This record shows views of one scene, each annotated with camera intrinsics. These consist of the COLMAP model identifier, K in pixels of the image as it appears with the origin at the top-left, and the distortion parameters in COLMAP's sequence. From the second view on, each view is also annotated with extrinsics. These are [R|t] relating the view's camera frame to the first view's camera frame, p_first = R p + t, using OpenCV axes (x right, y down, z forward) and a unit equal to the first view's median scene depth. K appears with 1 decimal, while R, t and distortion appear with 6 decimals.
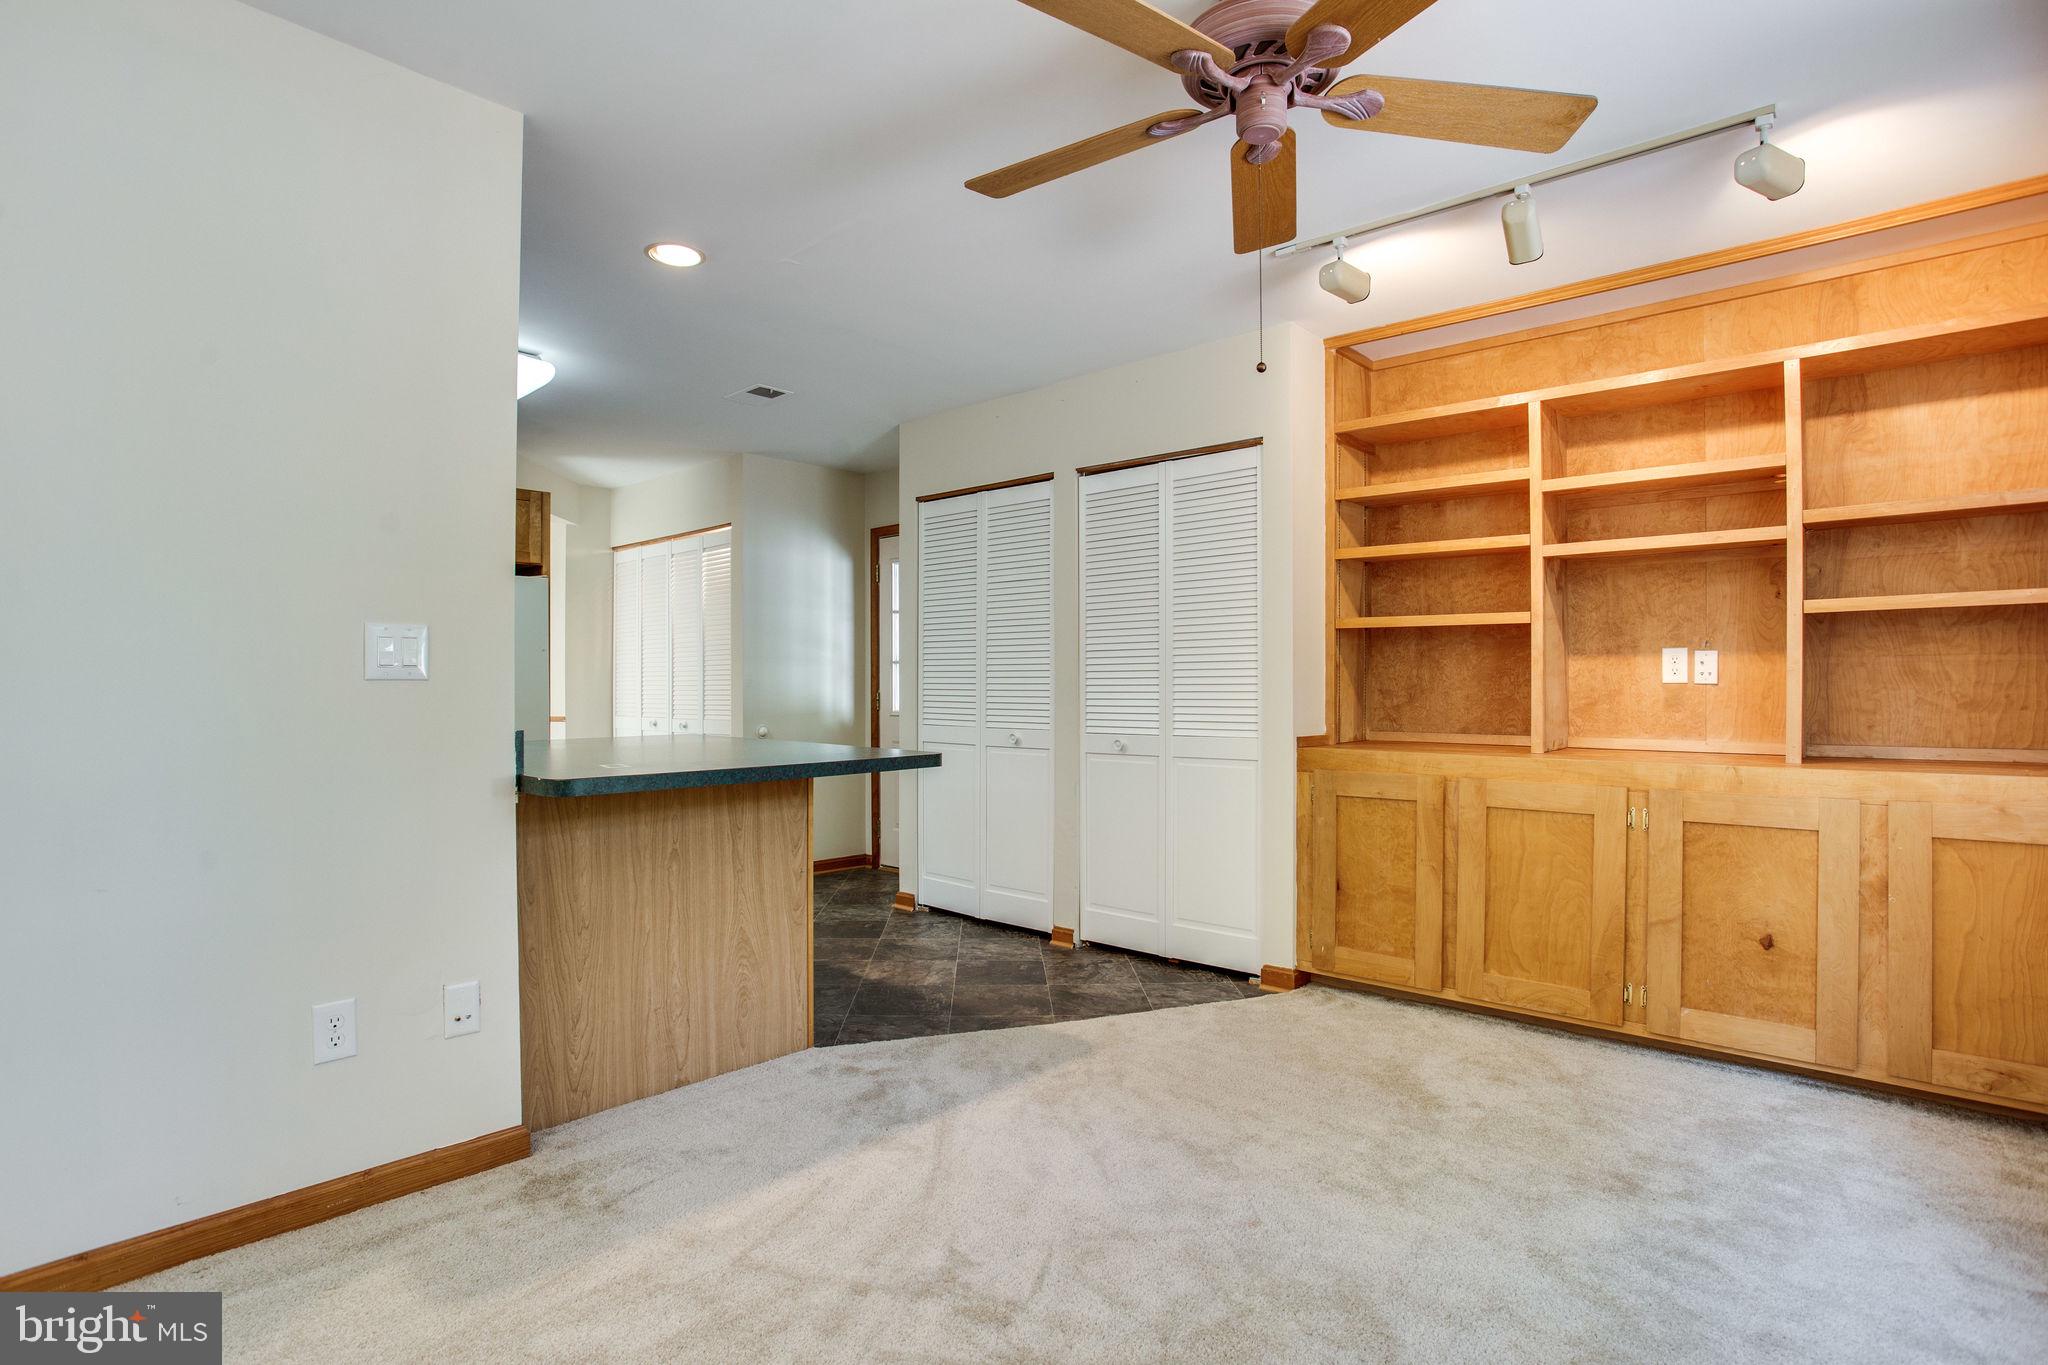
lens RADIAL K [[1007.6, 0, 1024.0], [0, 1007.6, 682.5], [0, 0, 1]] dist [-0.041828, 0.025590]
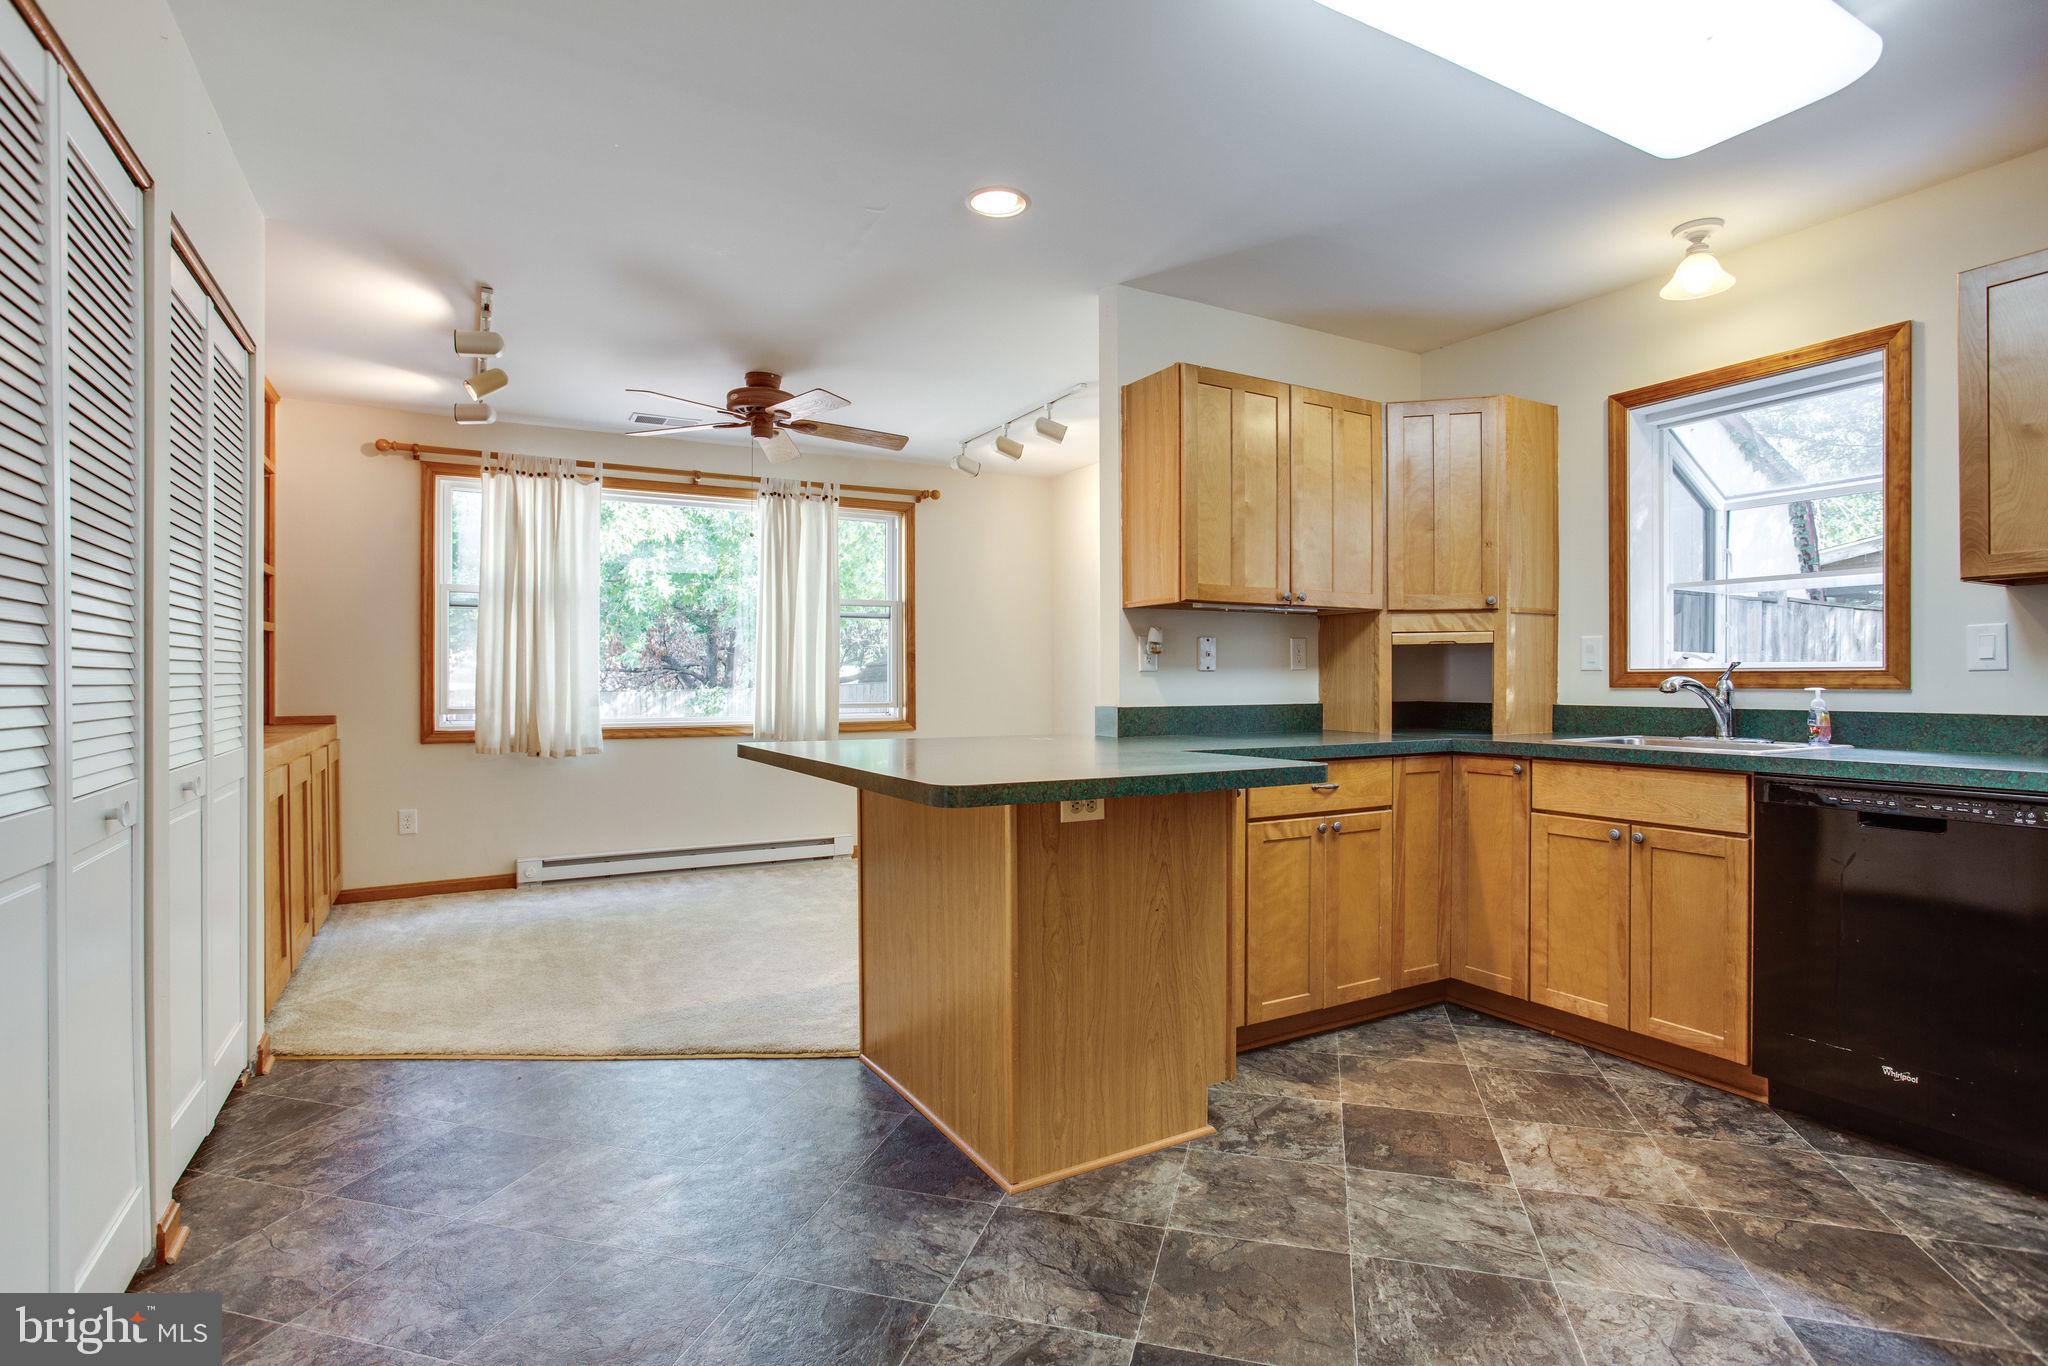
lens RADIAL K [[1007.6, 0, 1024.0], [0, 1007.6, 683.0], [0, 0, 1]] dist [-0.041828, 0.025590]
pose [[-0.952250, -0.001364, 0.305316, 0.021445], [-0.001172, 0.999999, 0.000812, 0.010774], [-0.305317, 0.000416, -0.952251, 1.615299]]
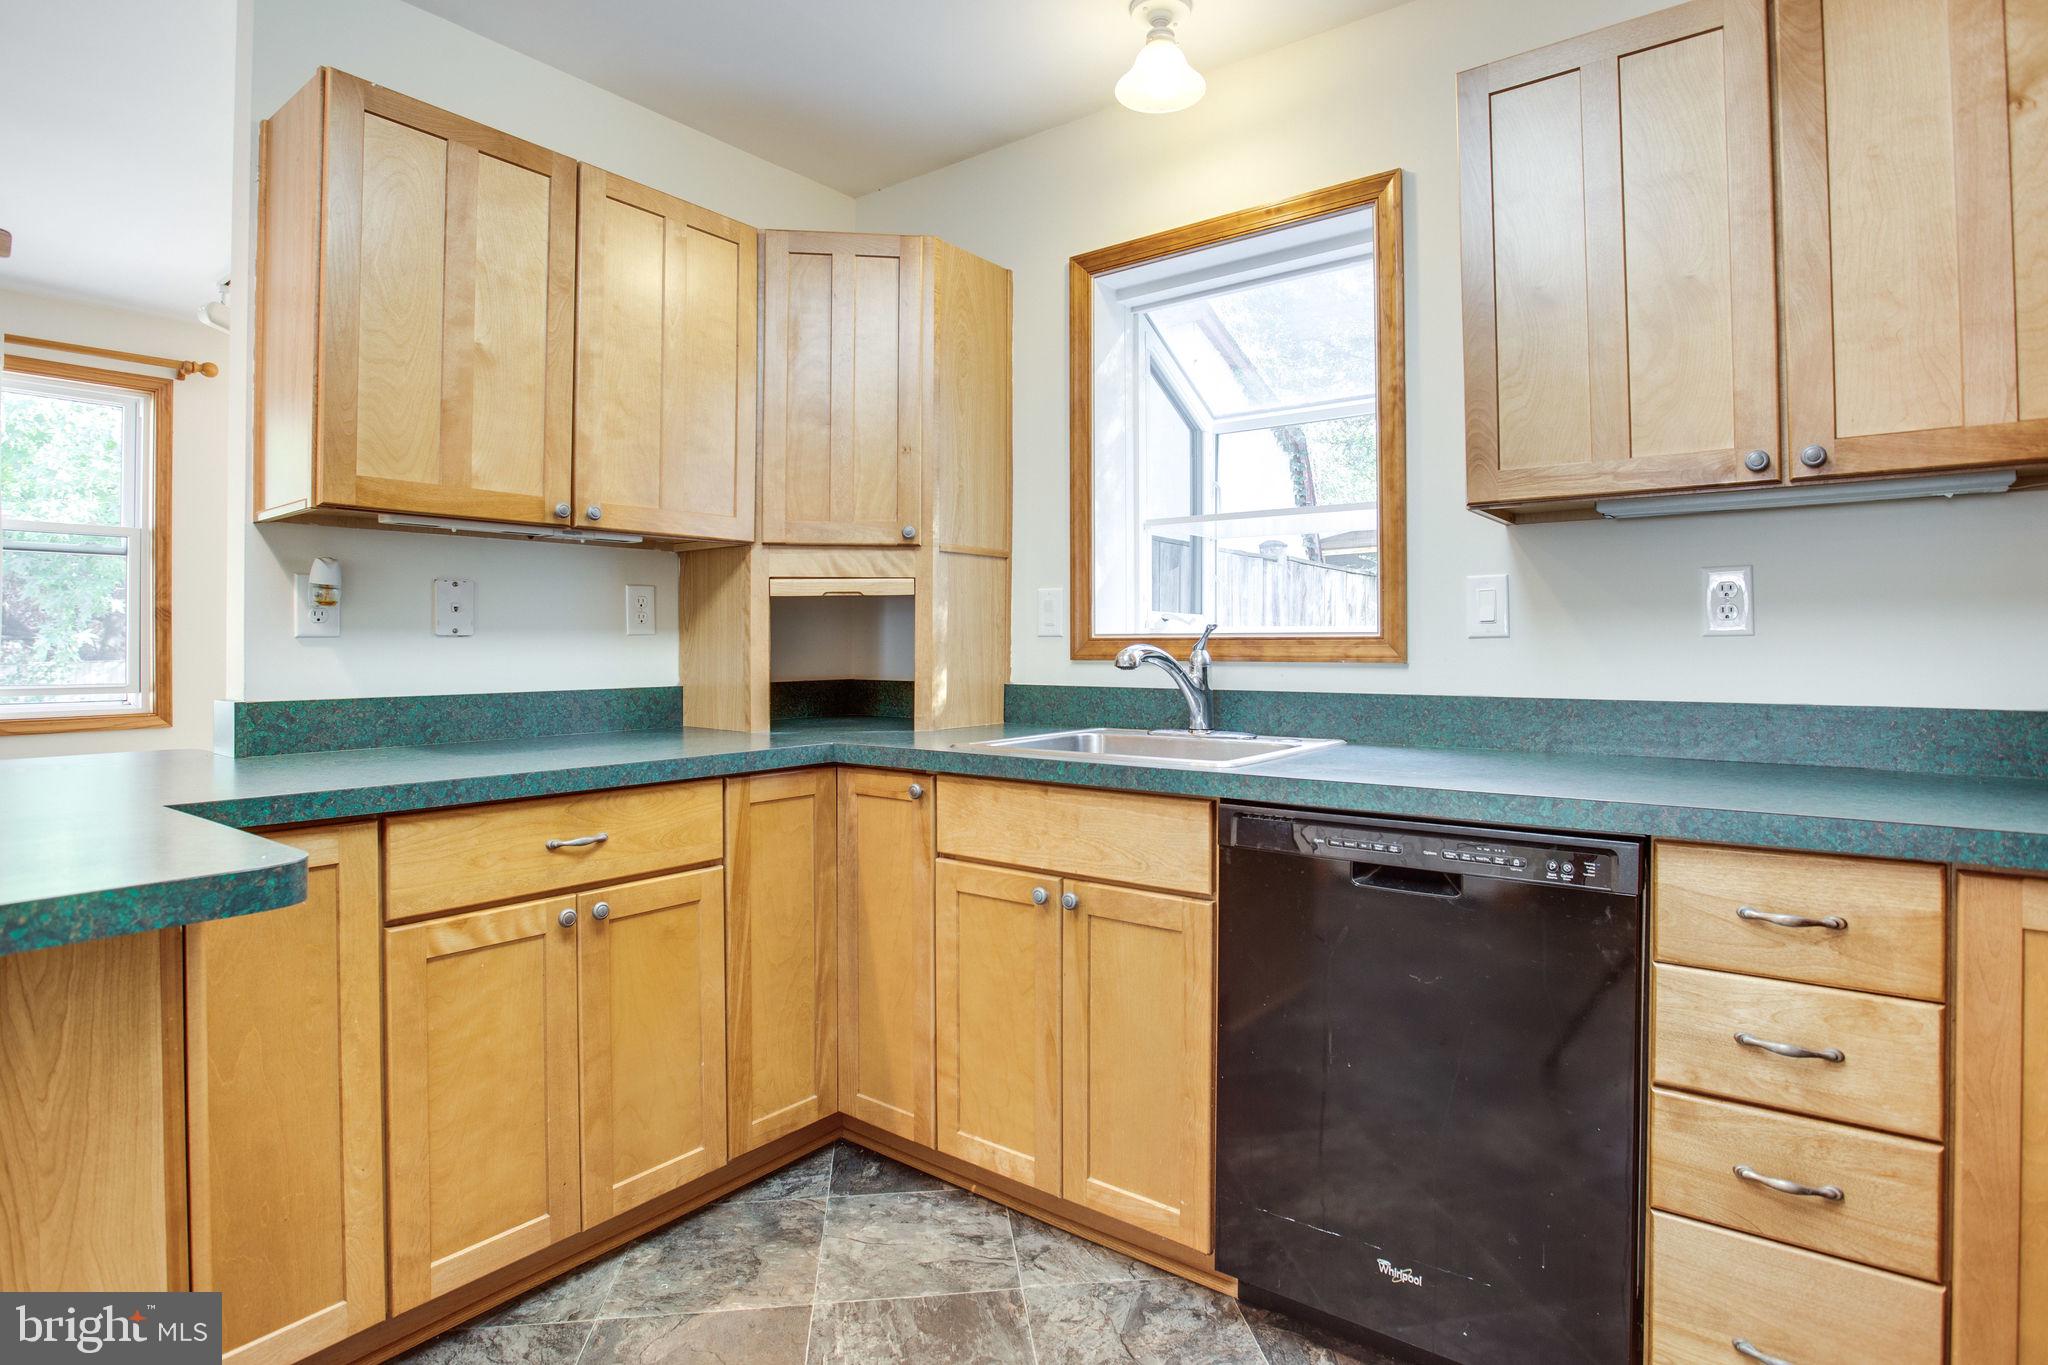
lens RADIAL K [[1030.2, 0, 1044.2], [0, 1030.2, 641.7], [0, 0, 1]] dist [-0.063668, 0.017954]
pose [[-0.995135, 0.000636, -0.098517, -0.117658], [0.001326, 0.999975, -0.006938, 0.007795], [0.098510, -0.007035, -0.995111, 1.276470]]
